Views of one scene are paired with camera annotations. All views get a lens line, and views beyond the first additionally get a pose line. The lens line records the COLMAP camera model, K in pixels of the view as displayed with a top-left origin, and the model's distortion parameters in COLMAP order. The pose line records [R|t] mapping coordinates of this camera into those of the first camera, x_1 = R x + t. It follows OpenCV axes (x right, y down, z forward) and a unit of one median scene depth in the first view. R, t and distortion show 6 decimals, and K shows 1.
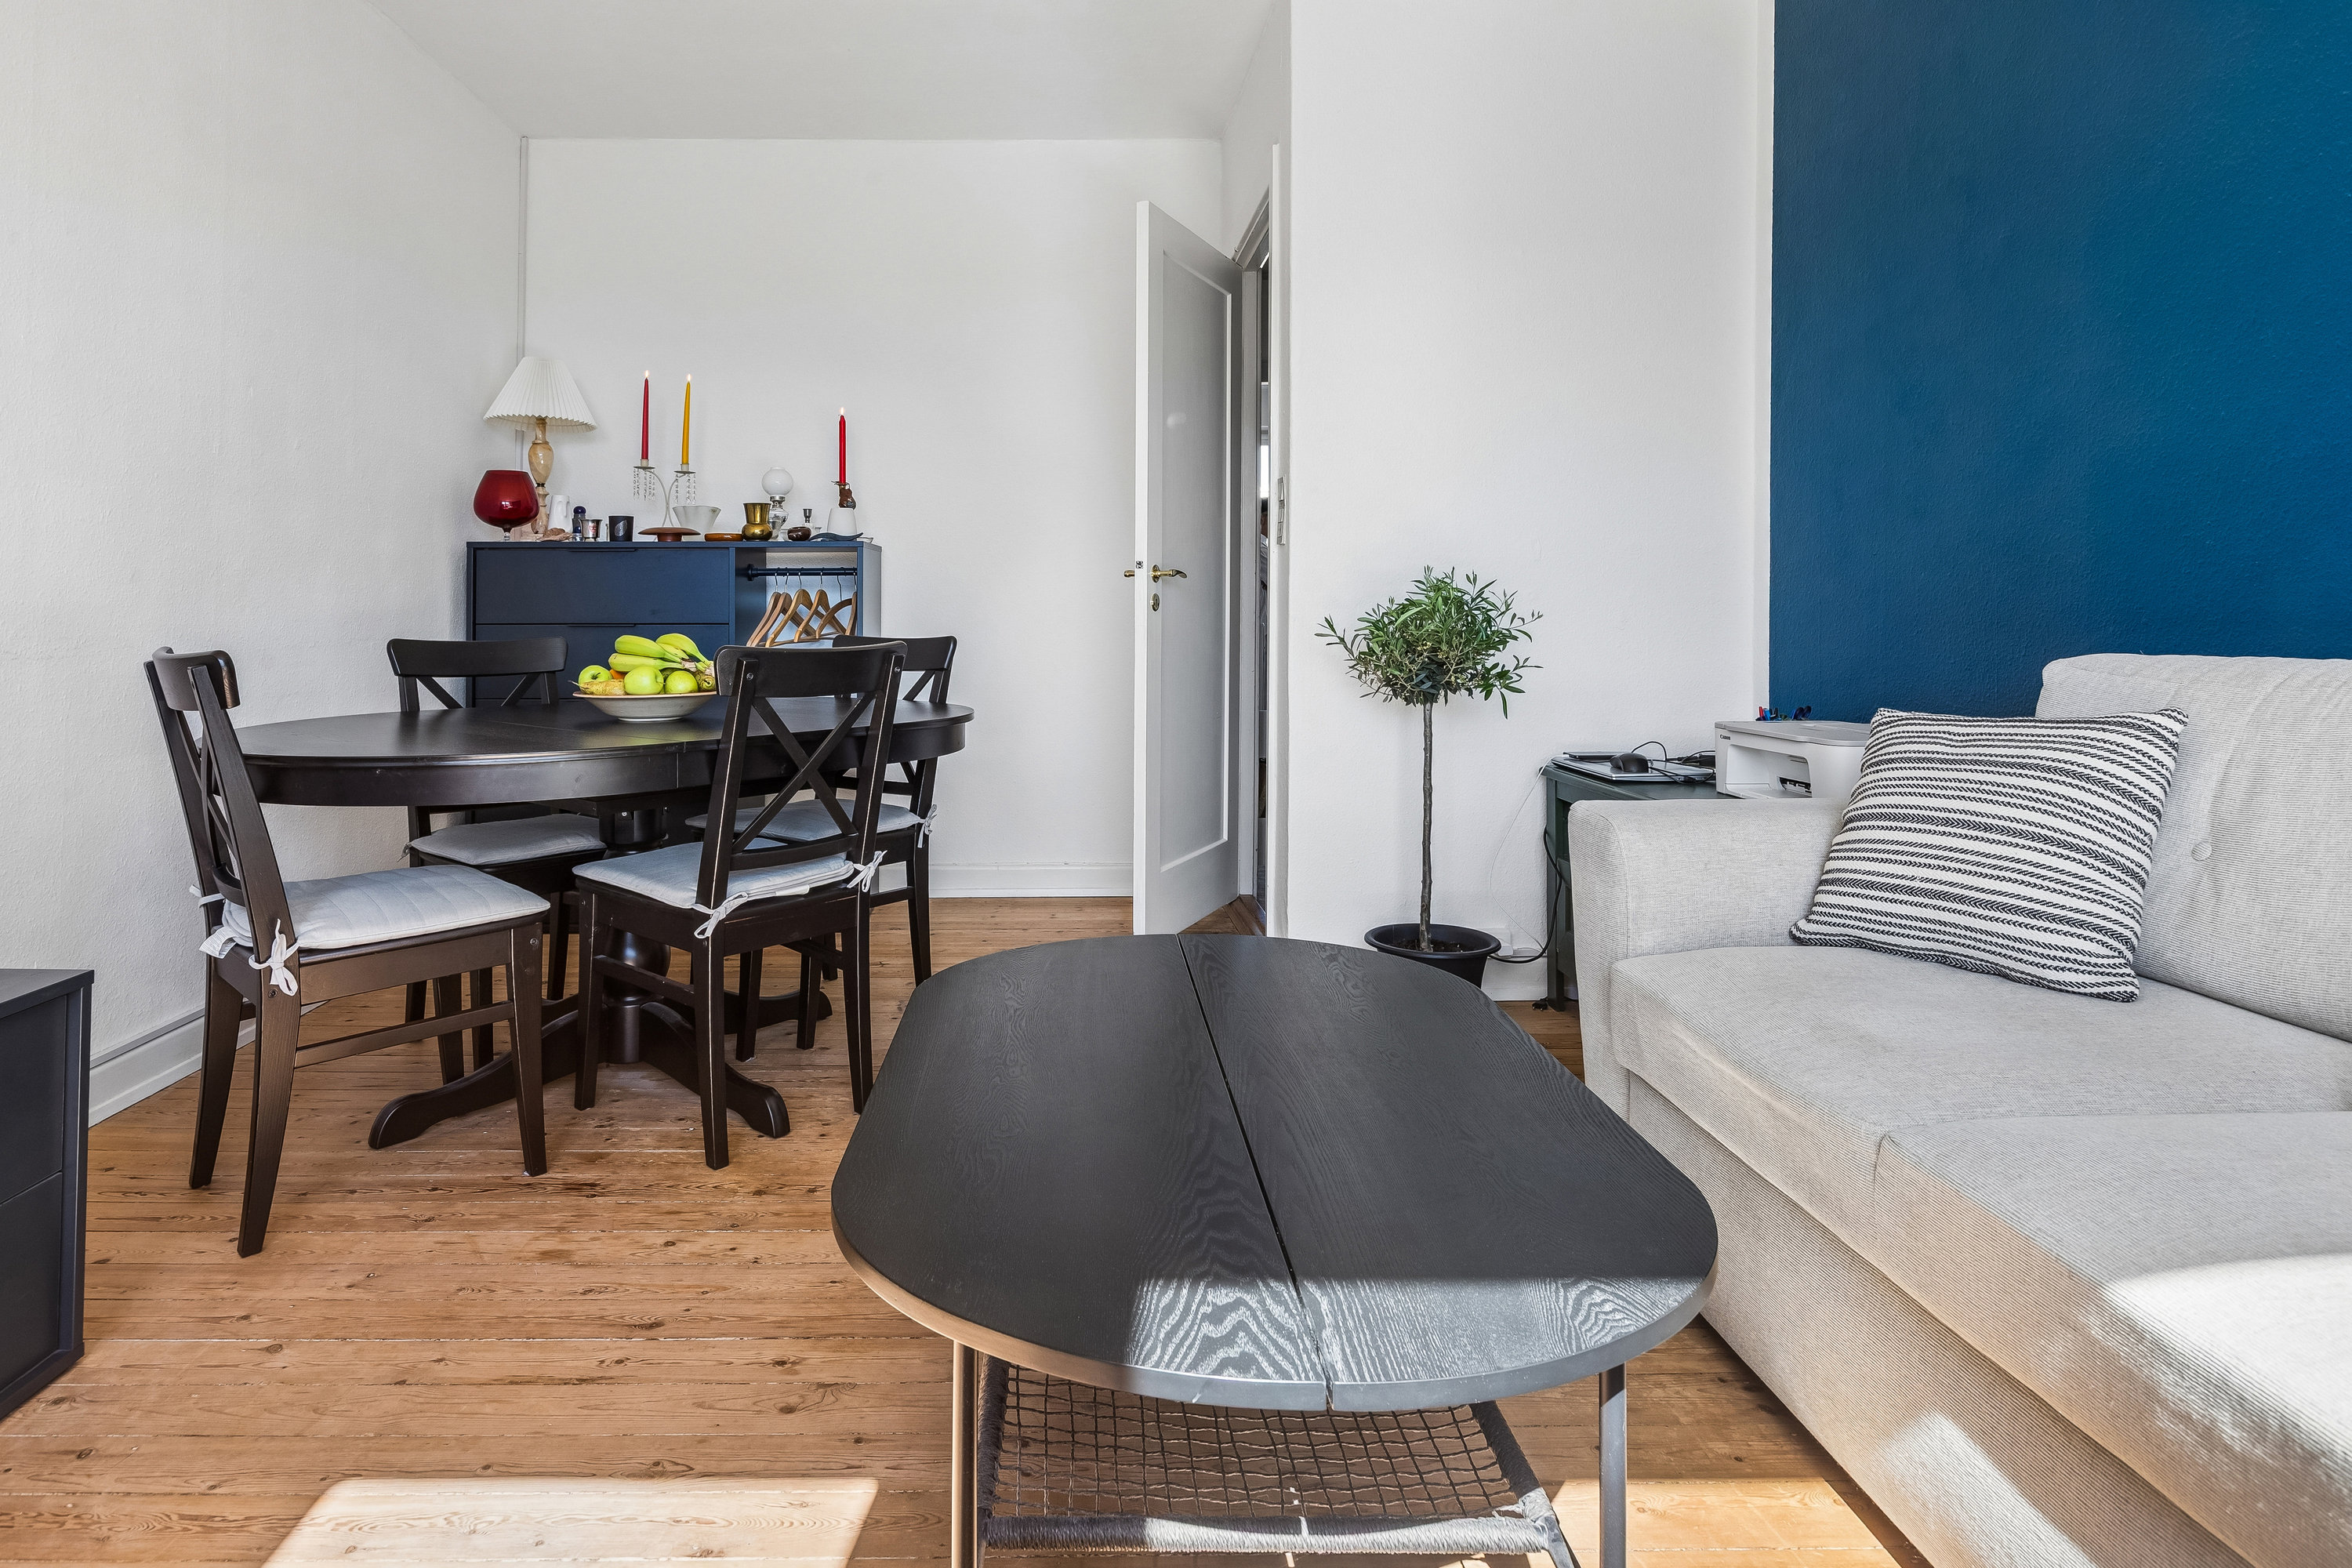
lens RADIAL K [[1314.2, 0, 1073.4], [0, 1314.2, 609.0], [0, 0, 1]] dist [0.001341, 0.000592]
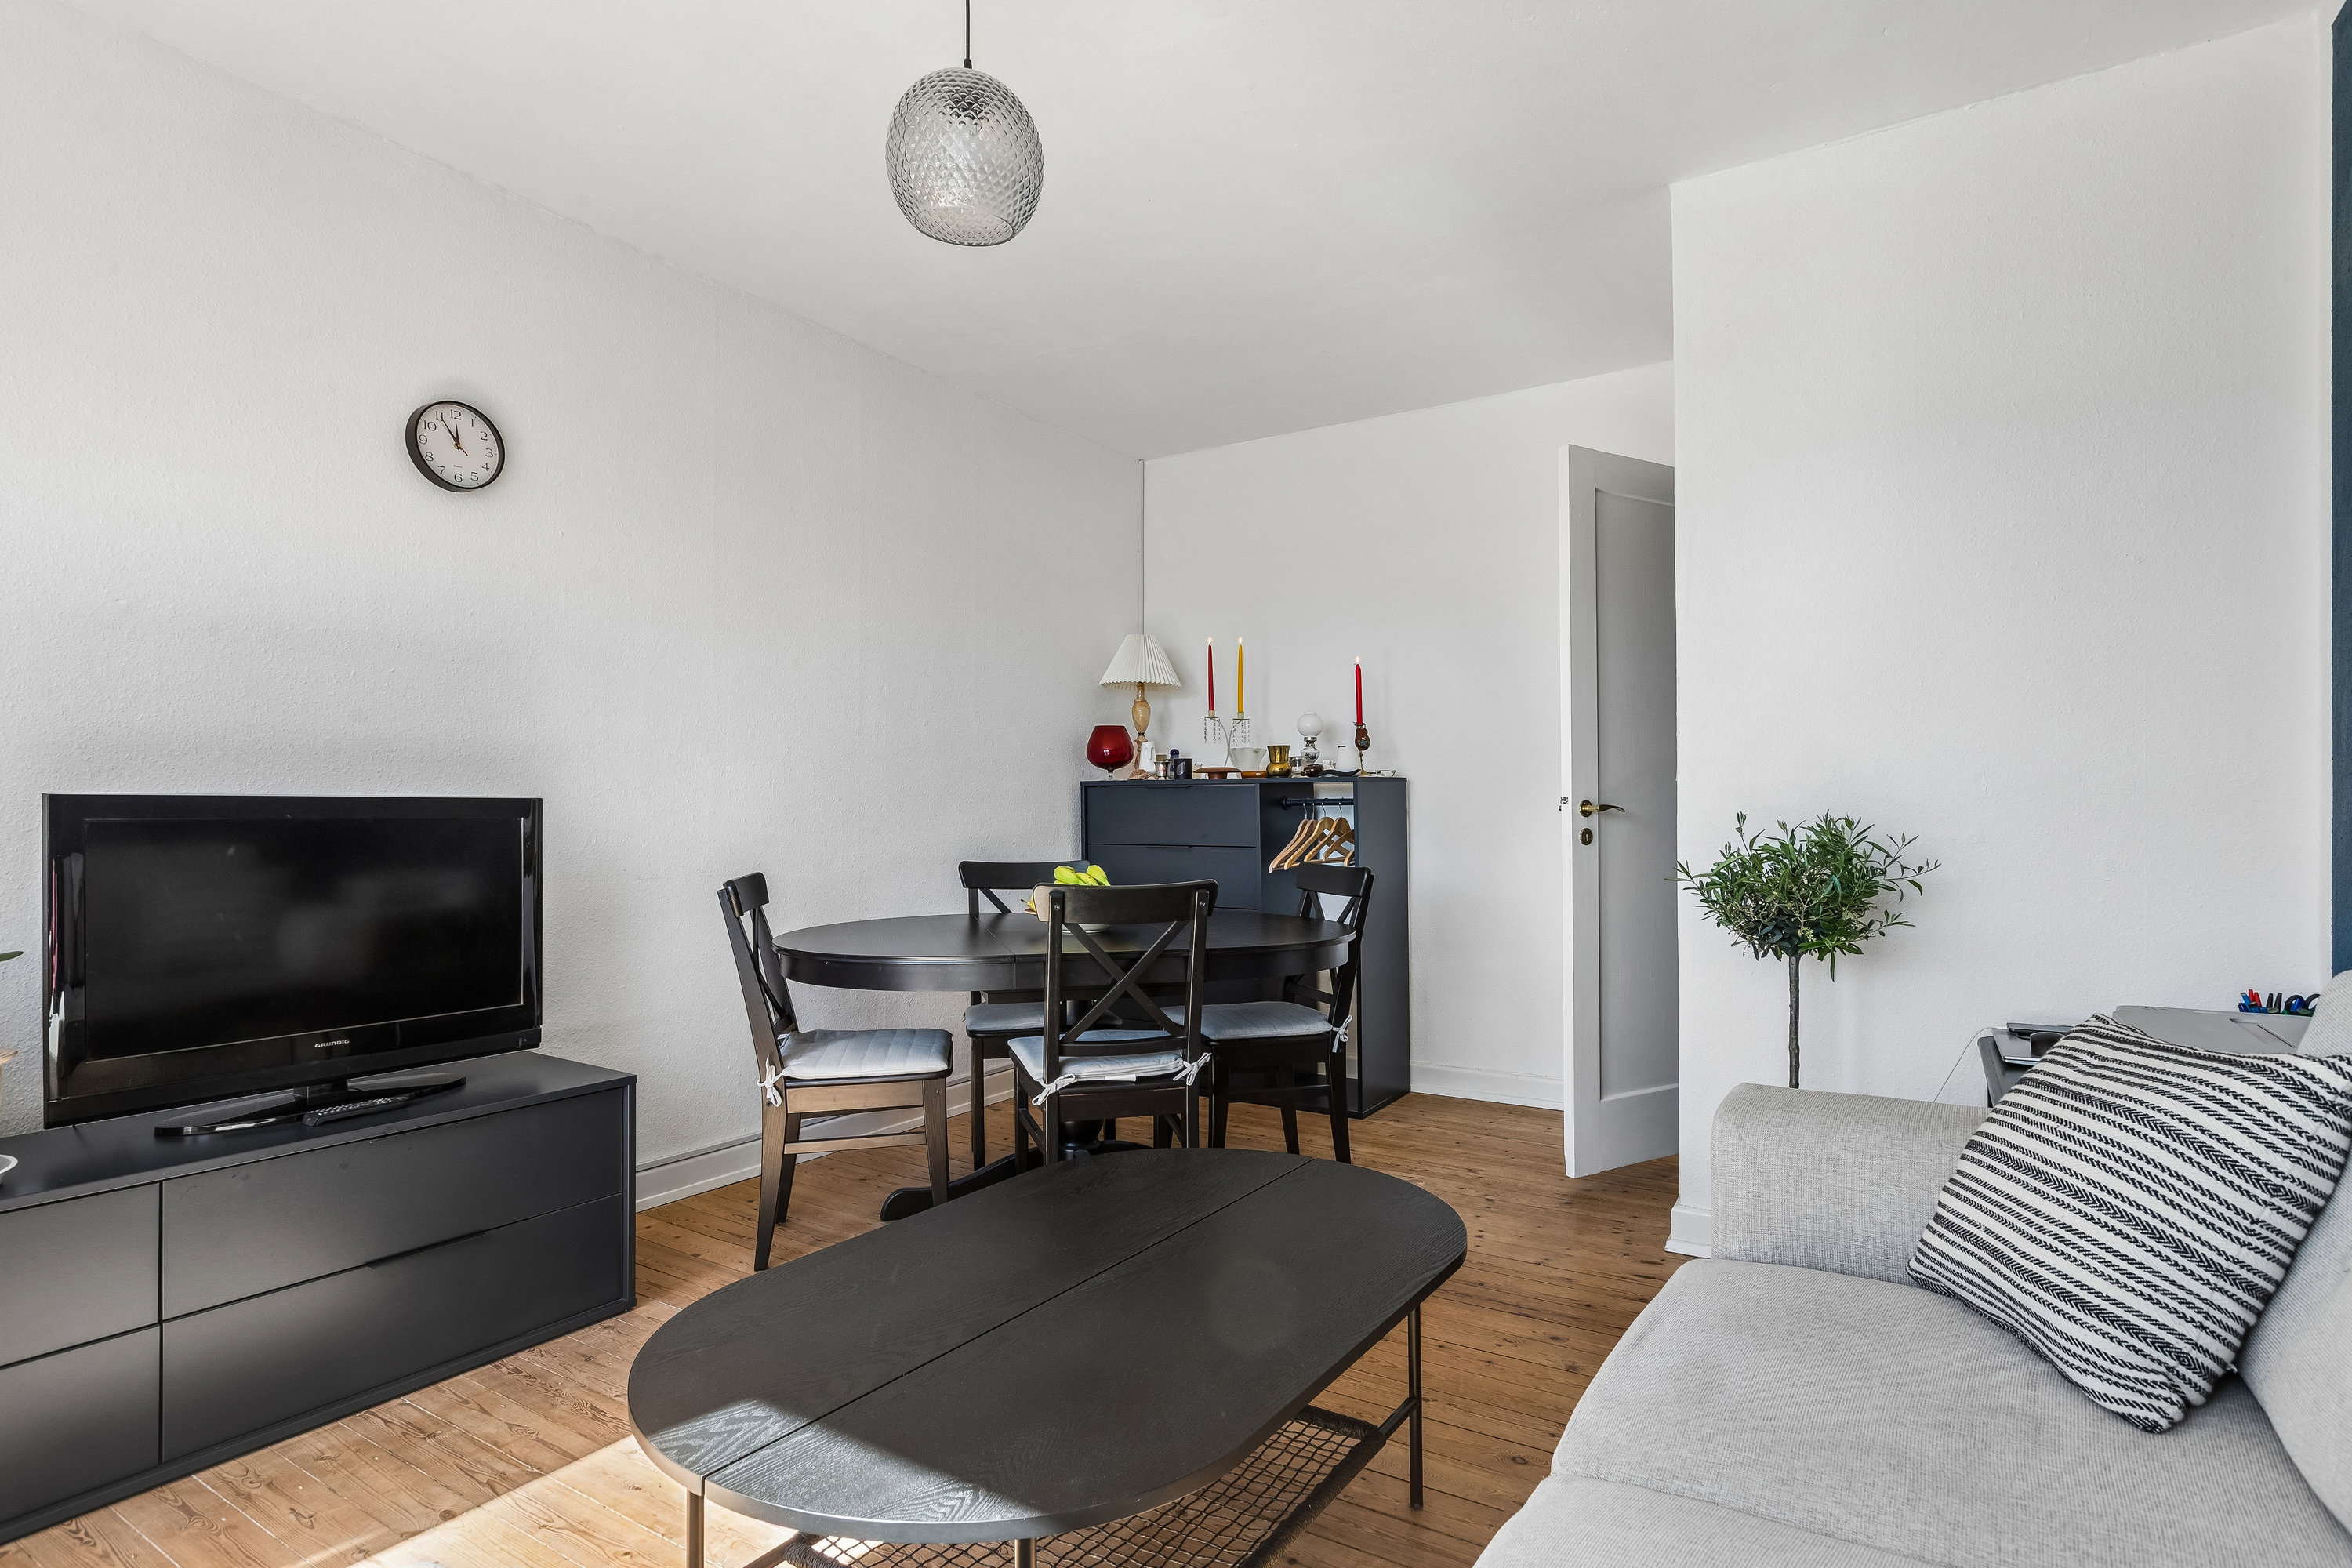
lens RADIAL K [[1211.1, 0, 1198.8], [0, 1211.1, 809.8], [0, 0, 1]] dist [0.001662, -0.000147]
pose [[0.842769, 0.001408, -0.538274, 0.447513], [0.000899, 0.999992, 0.004023, -0.042461], [0.538275, -0.003874, 0.842760, 0.067467]]
